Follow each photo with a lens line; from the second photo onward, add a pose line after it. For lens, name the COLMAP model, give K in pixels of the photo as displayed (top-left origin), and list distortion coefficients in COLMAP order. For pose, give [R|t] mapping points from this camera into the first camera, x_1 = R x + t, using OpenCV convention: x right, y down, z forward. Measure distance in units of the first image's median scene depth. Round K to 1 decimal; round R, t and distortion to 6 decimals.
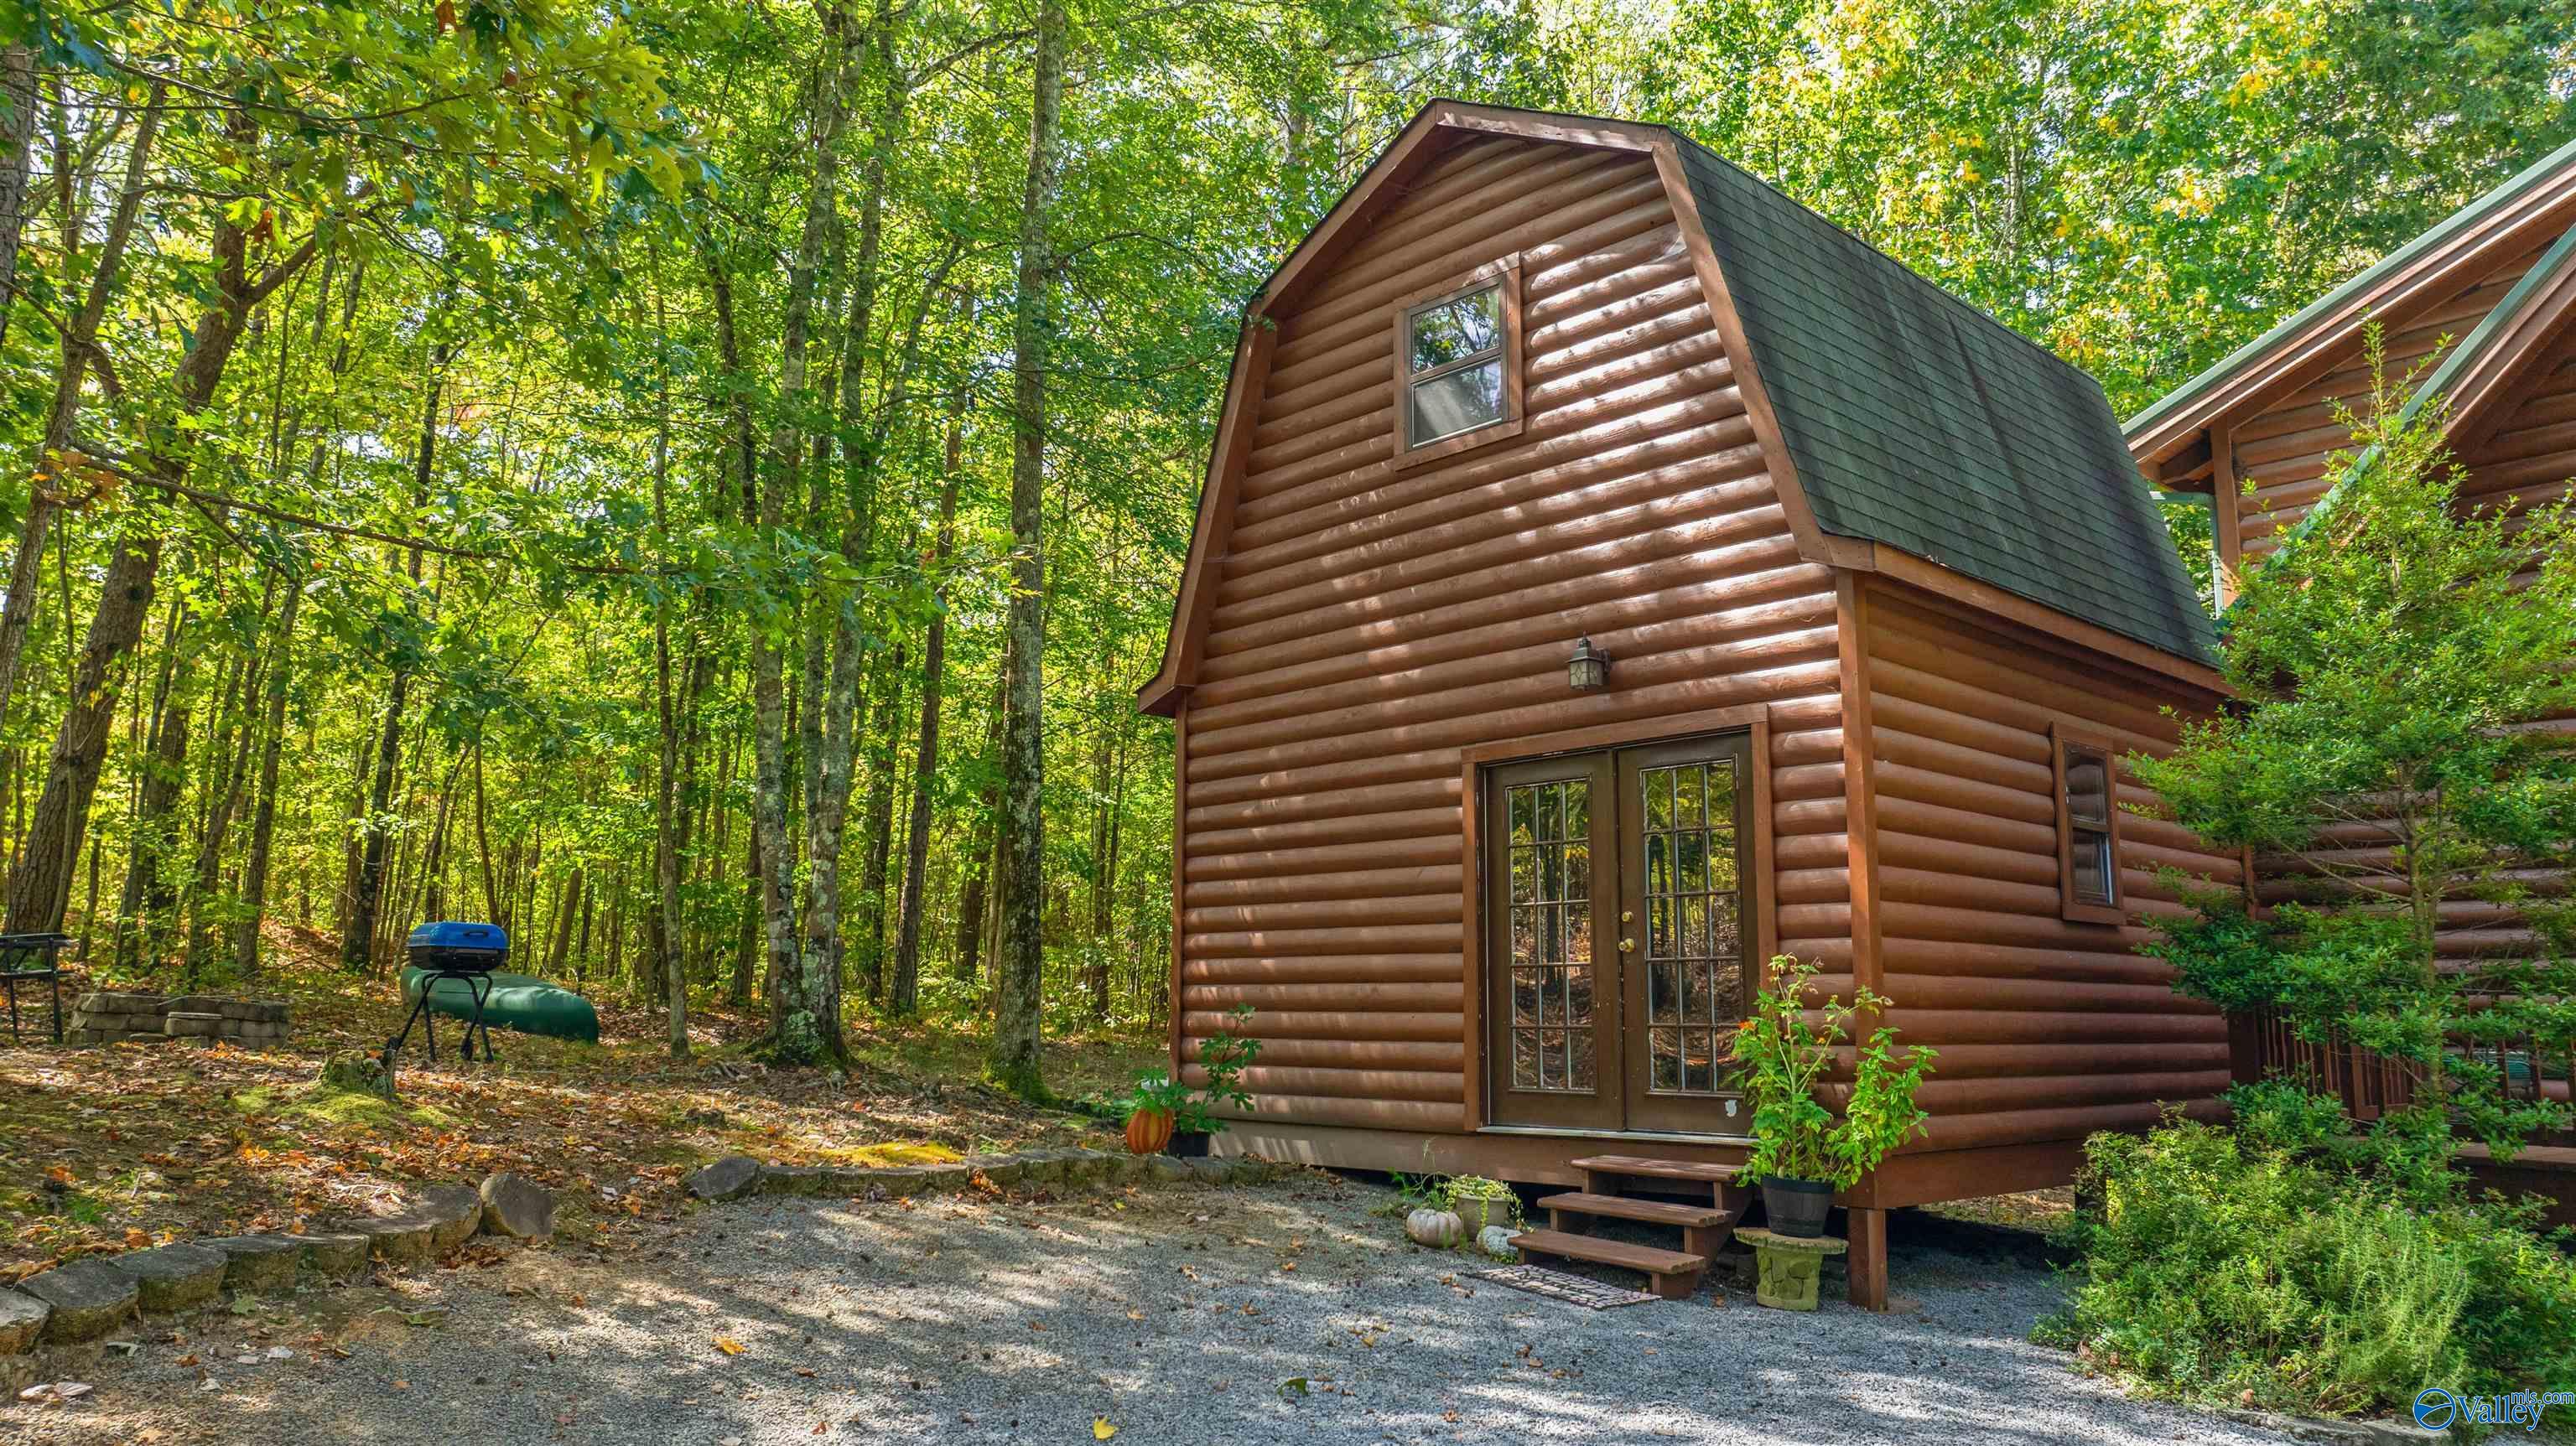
lens RADIAL K [[1771.8, 0, 1288.0], [0, 1771.8, 723.0], [0, 0, 1]] dist [-0.021355, 0.002882]
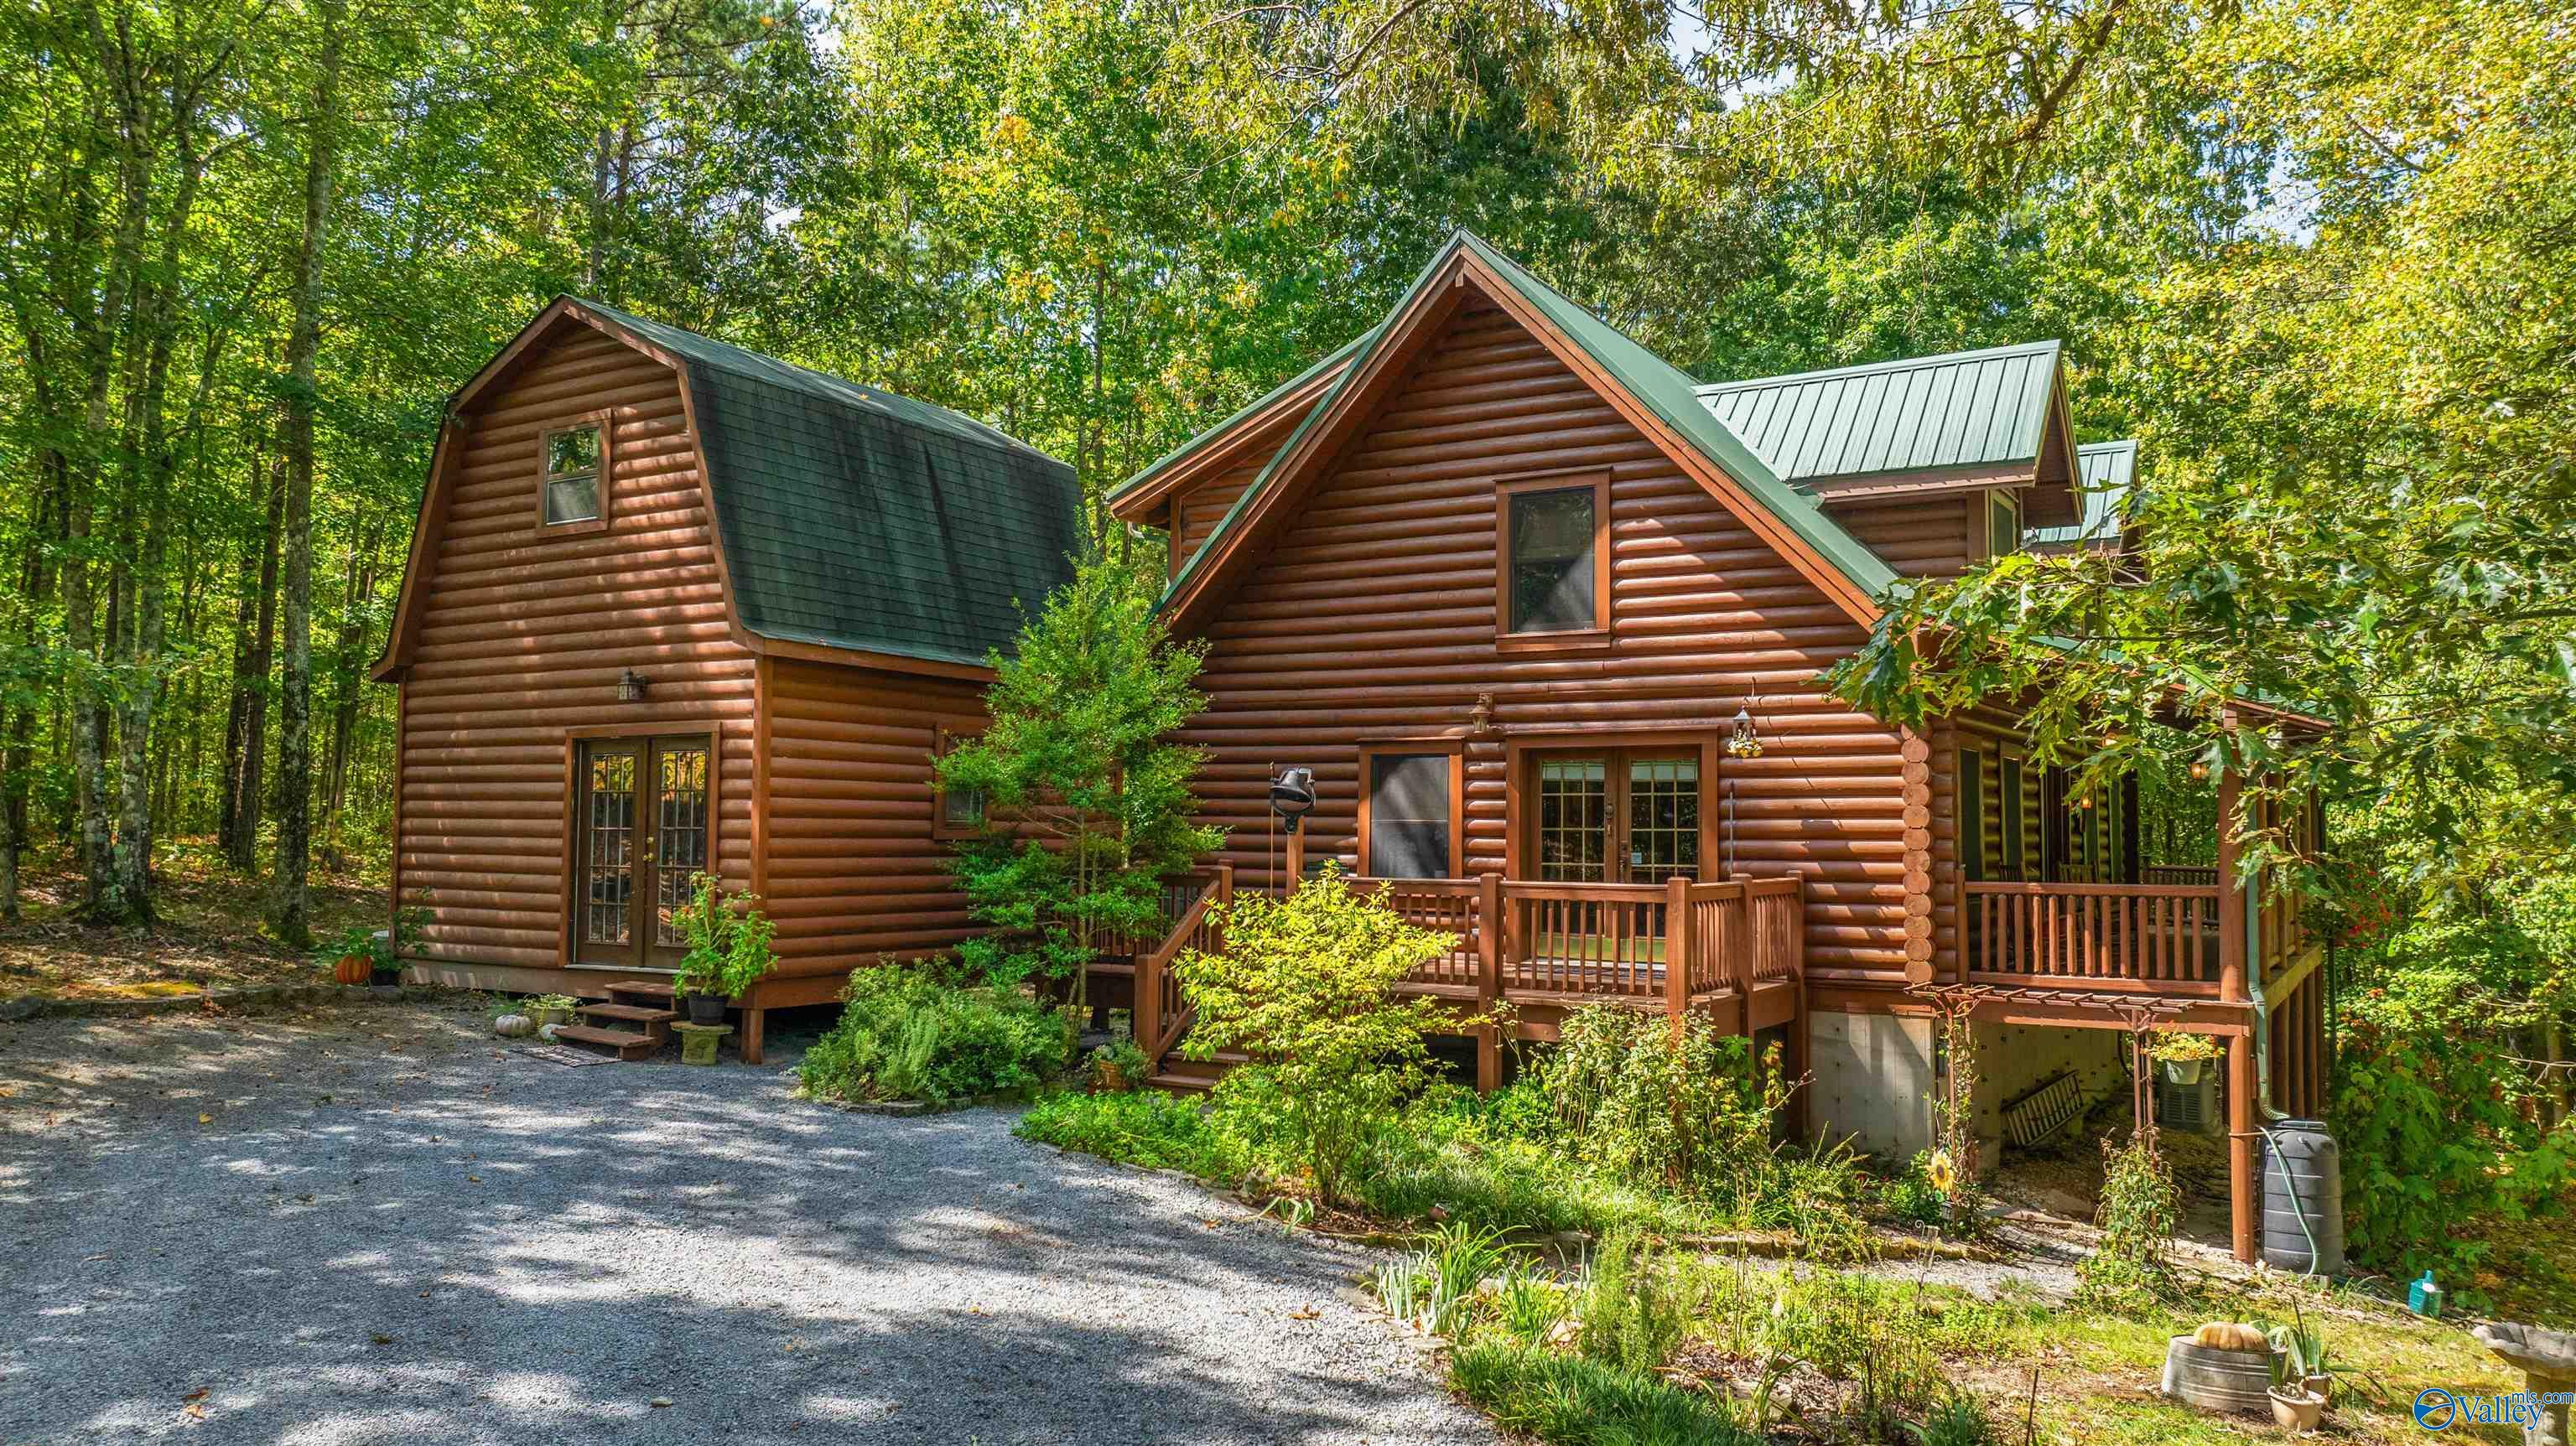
lens RADIAL K [[1771.8, 0, 1288.0], [0, 1771.8, 723.0], [0, 0, 1]] dist [-0.021355, 0.002882]
pose [[0.962136, 0.017113, 0.272033, 0.300088], [-0.046193, 0.993828, 0.100858, -0.185609], [-0.268628, -0.109605, 0.956988, -0.702475]]
